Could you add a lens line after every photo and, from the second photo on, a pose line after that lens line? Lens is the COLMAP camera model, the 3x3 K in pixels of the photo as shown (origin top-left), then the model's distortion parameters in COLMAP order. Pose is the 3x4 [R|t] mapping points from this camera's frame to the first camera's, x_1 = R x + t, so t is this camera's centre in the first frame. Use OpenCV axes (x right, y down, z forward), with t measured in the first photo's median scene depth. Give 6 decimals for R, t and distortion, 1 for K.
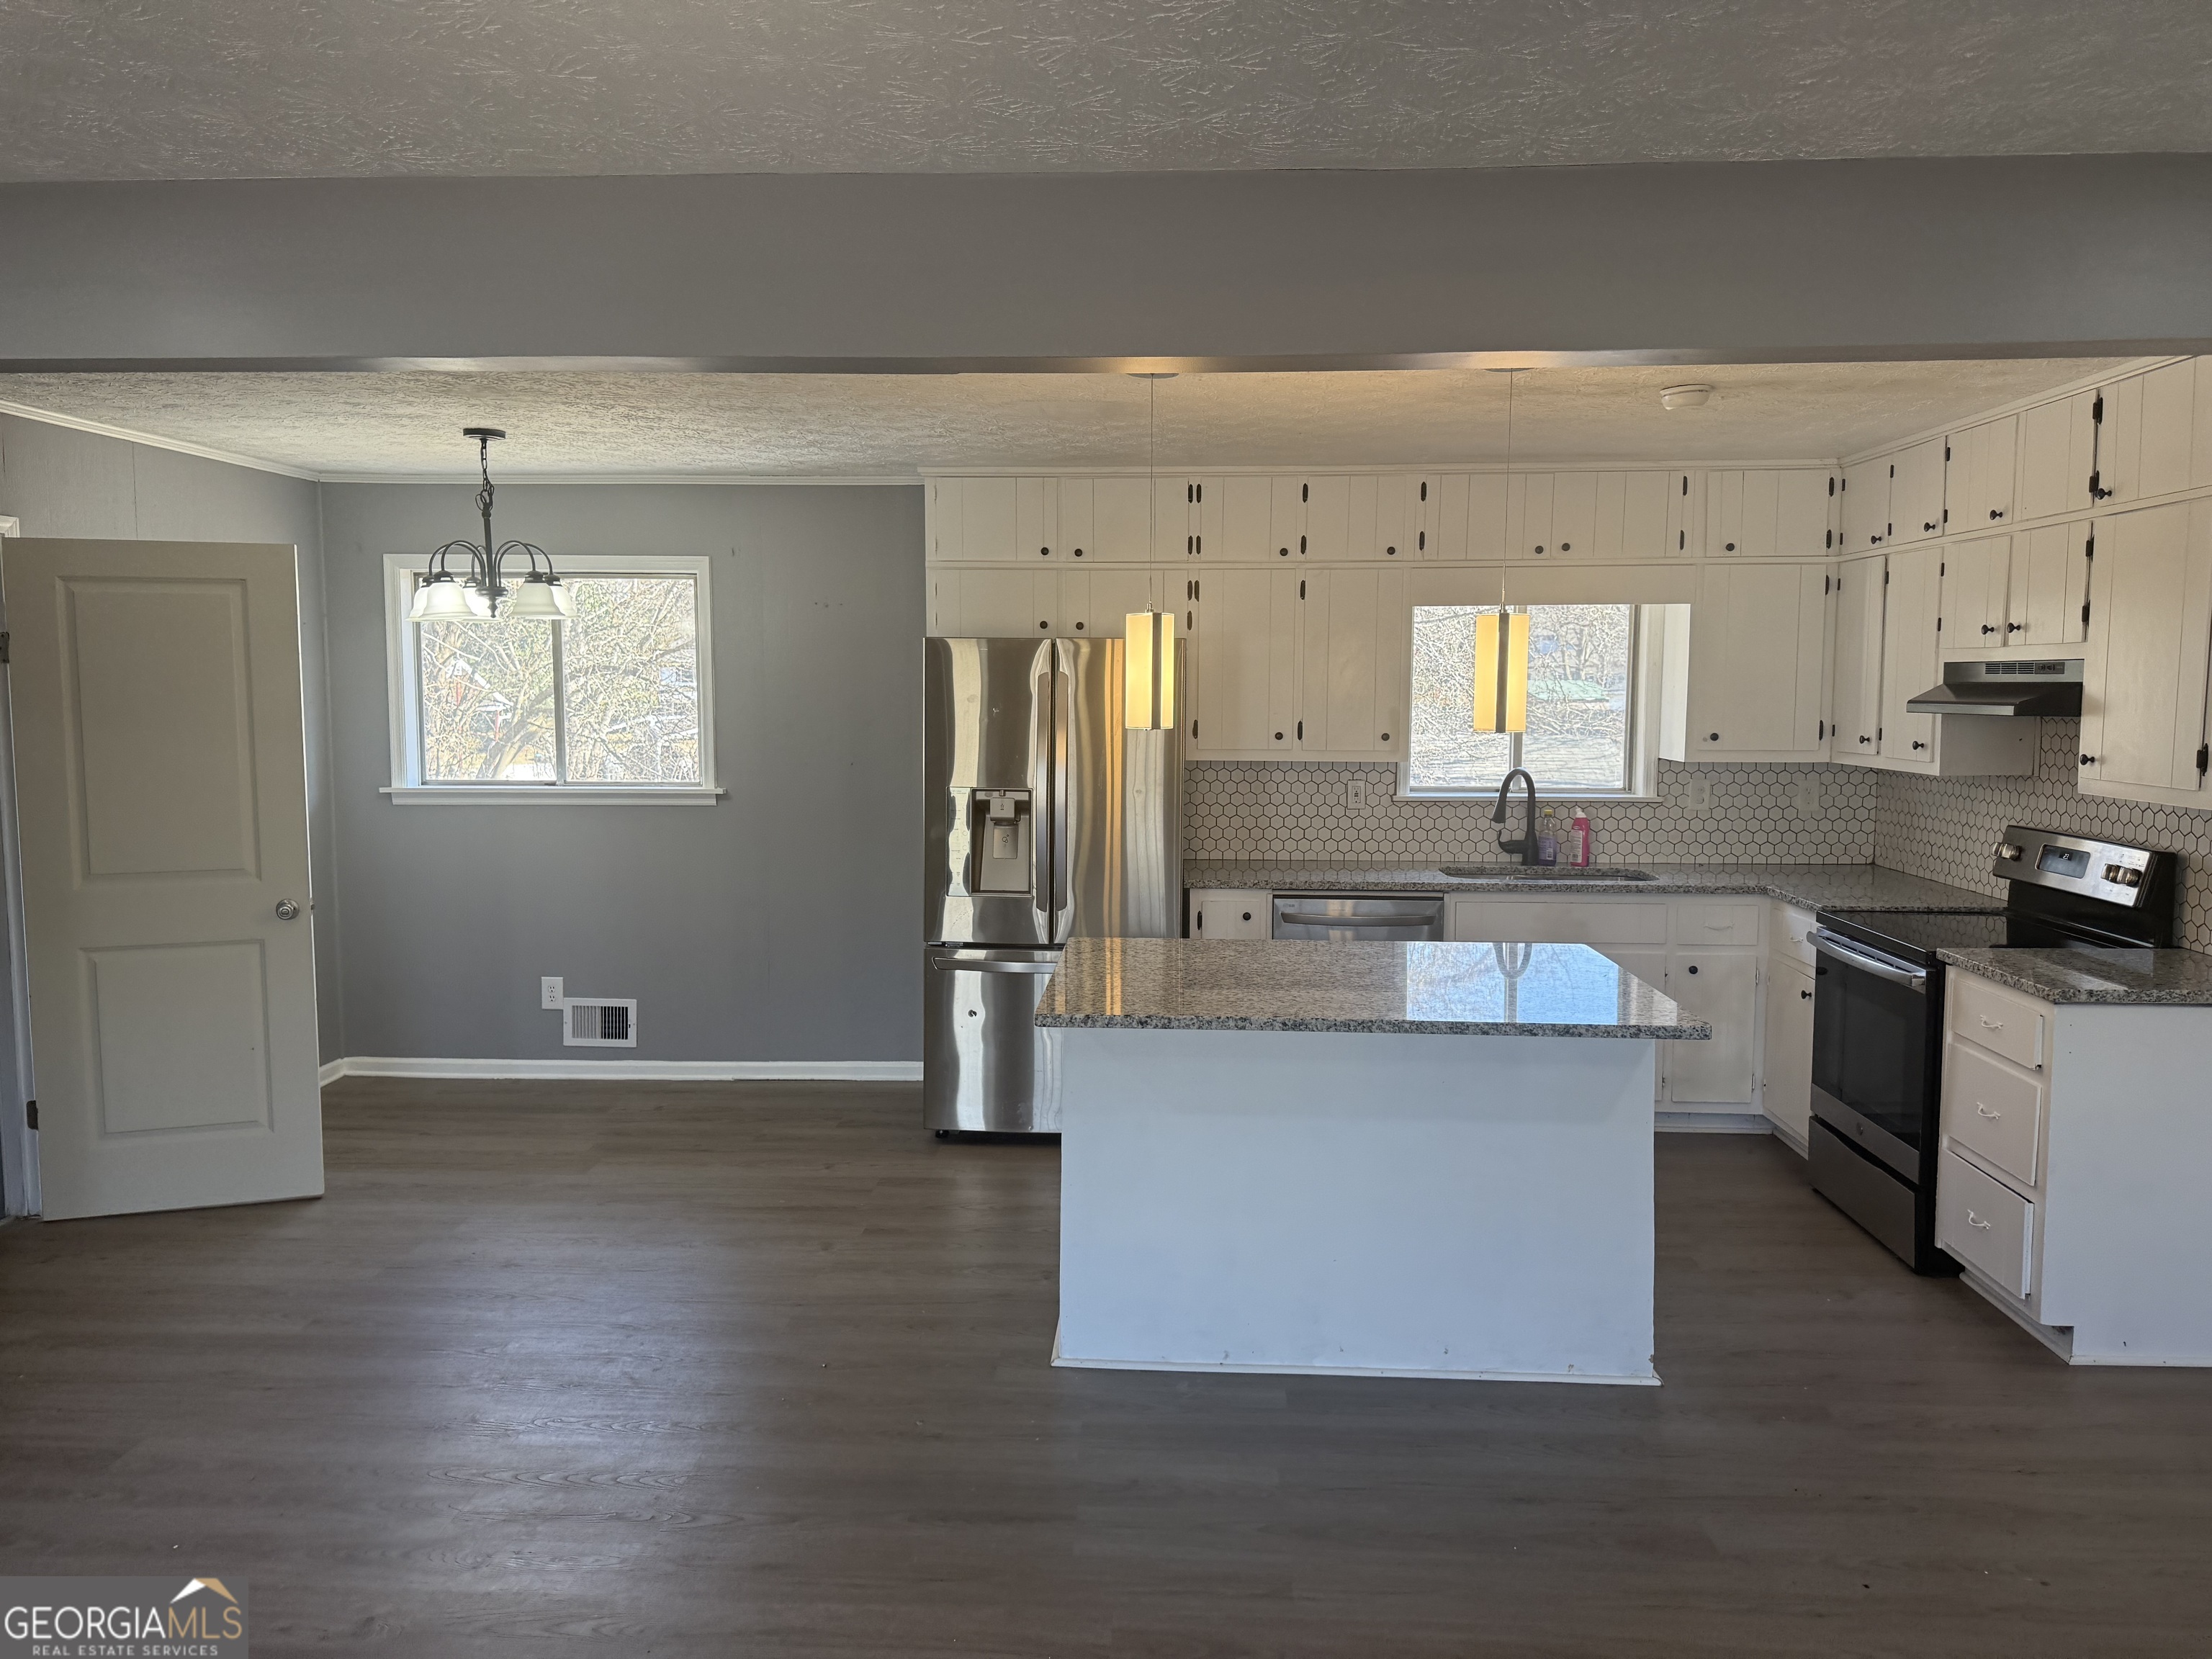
lens RADIAL K [[1528.0, 0, 1094.3], [0, 1528.0, 810.8], [0, 0, 1]] dist [0.034035, -0.051208]
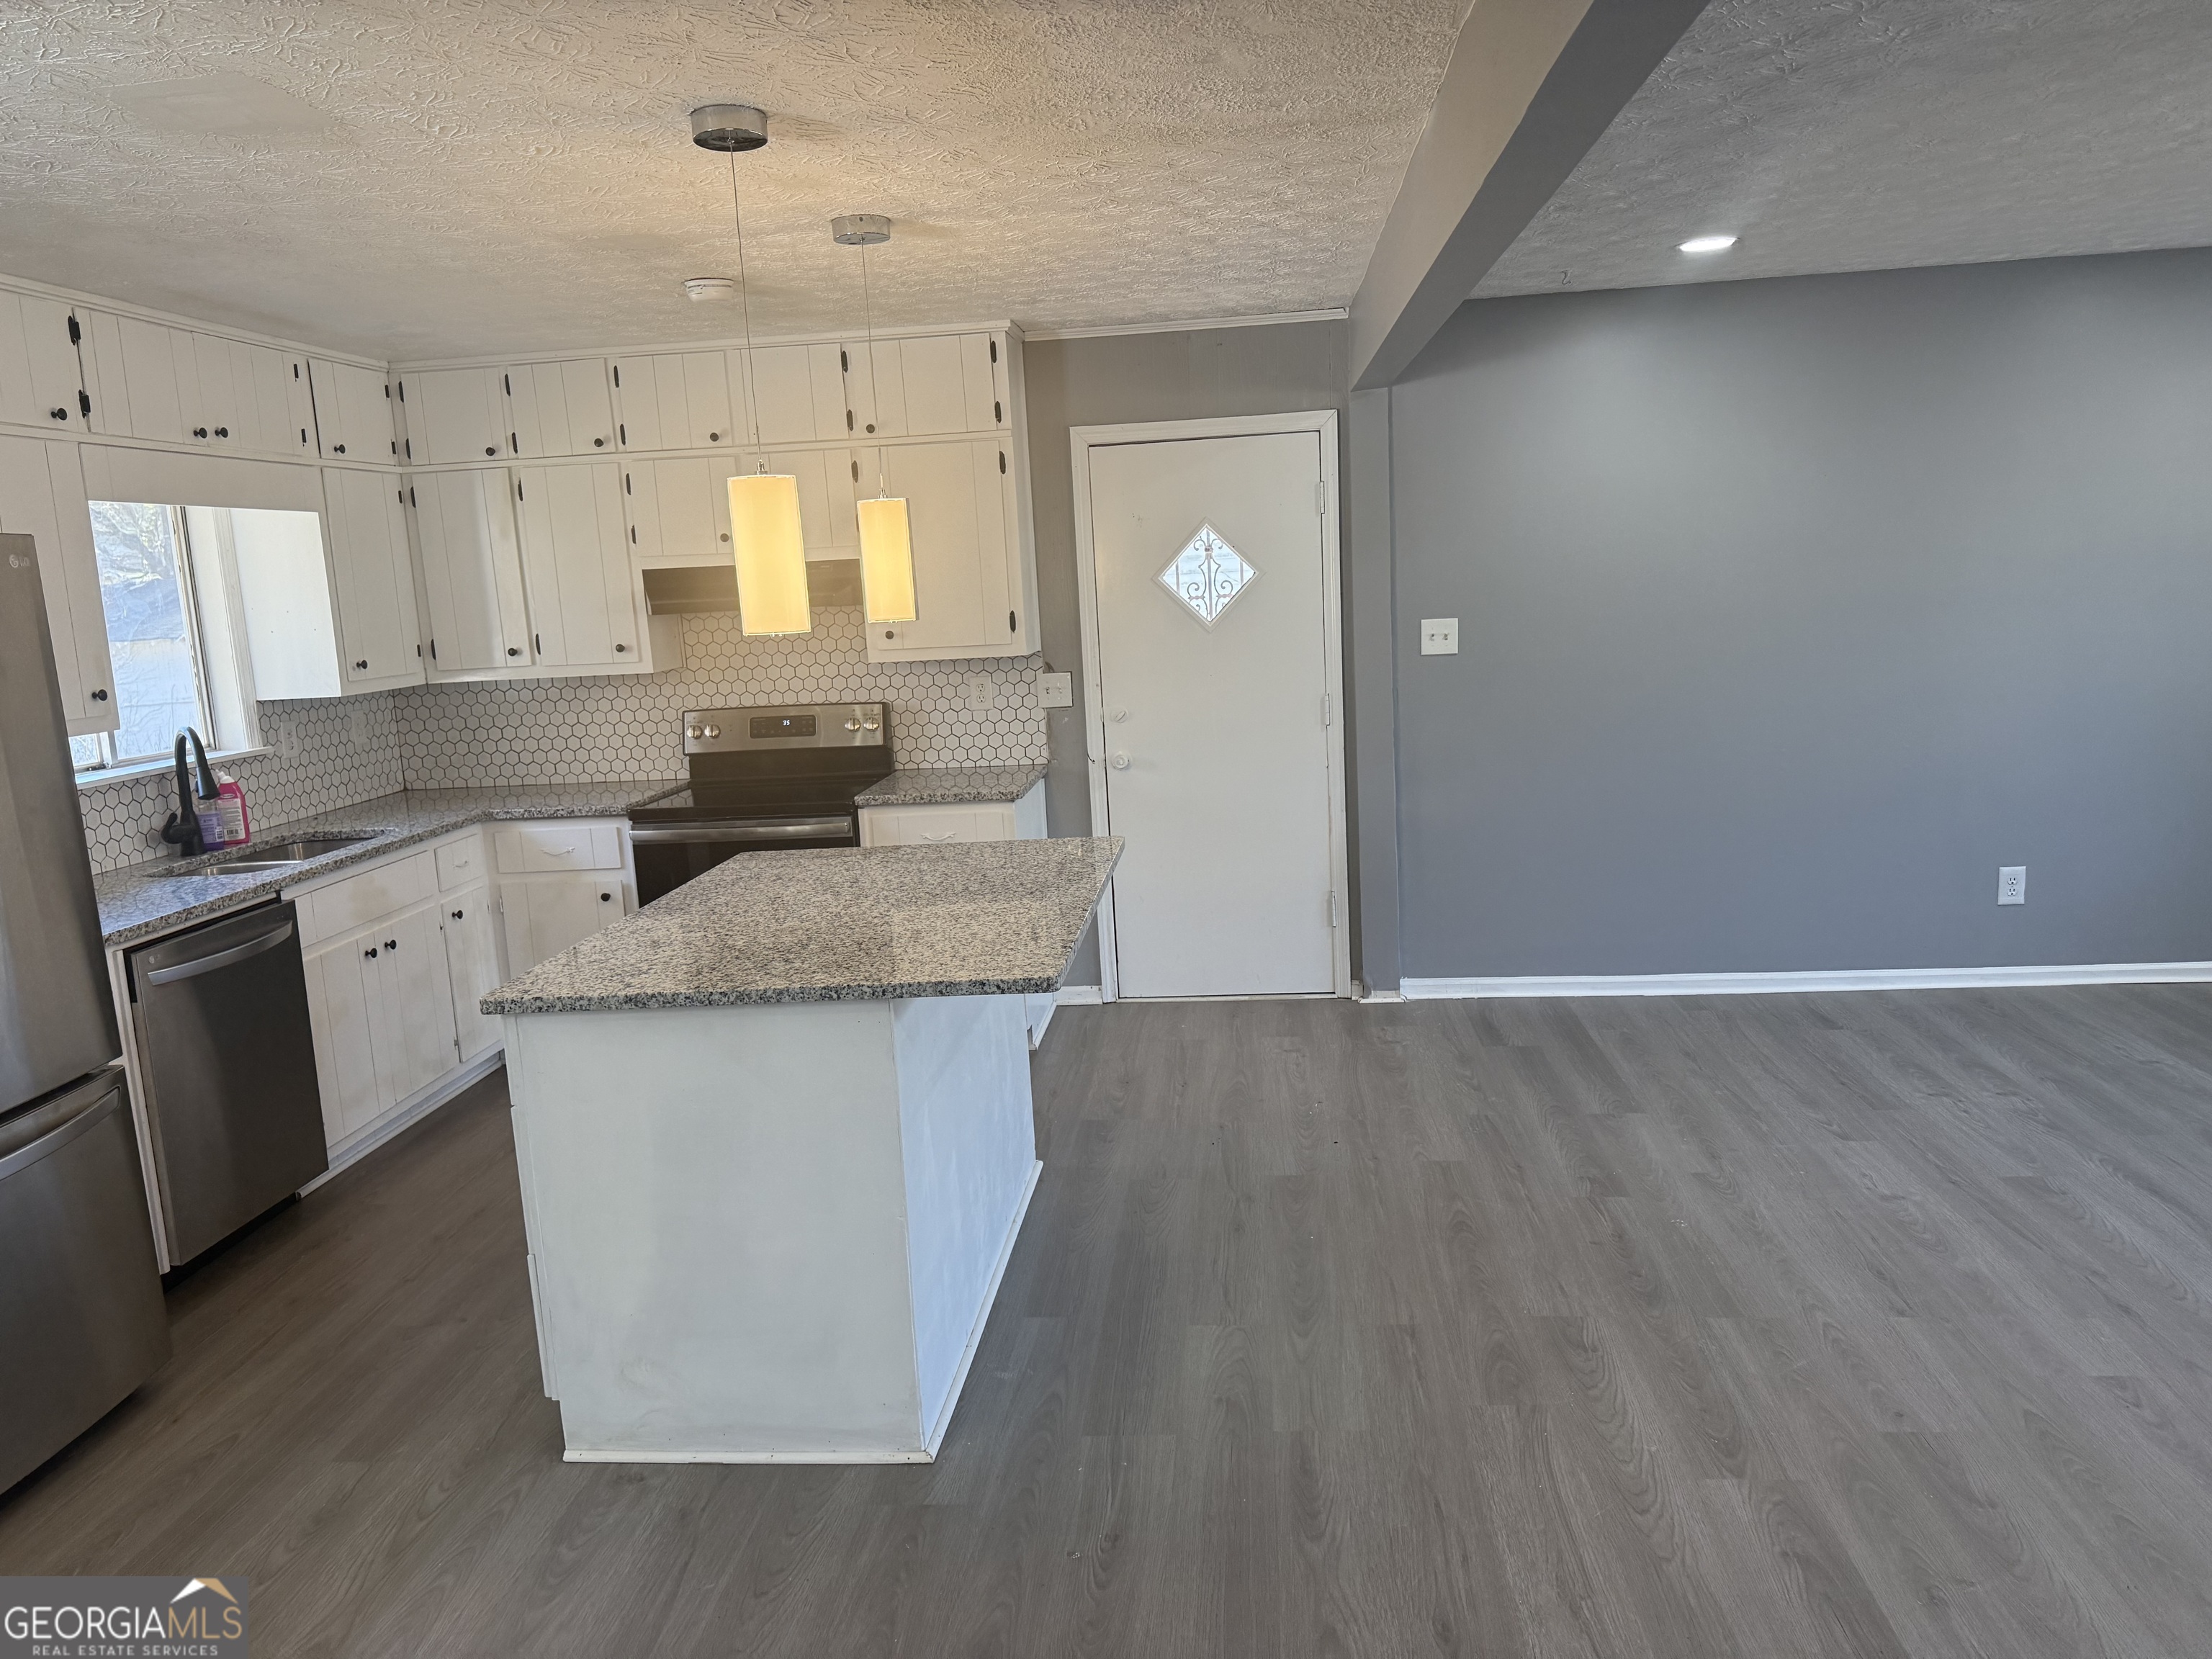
lens RADIAL K [[1528.0, 0, 1102.1], [0, 1528.0, 829.7], [0, 0, 1]] dist [0.034035, -0.051208]
pose [[0.048047, -0.168148, 0.984590, -0.545364], [0.140190, 0.977107, 0.160029, -0.043476], [-0.988958, 0.130341, 0.070520, 0.615670]]
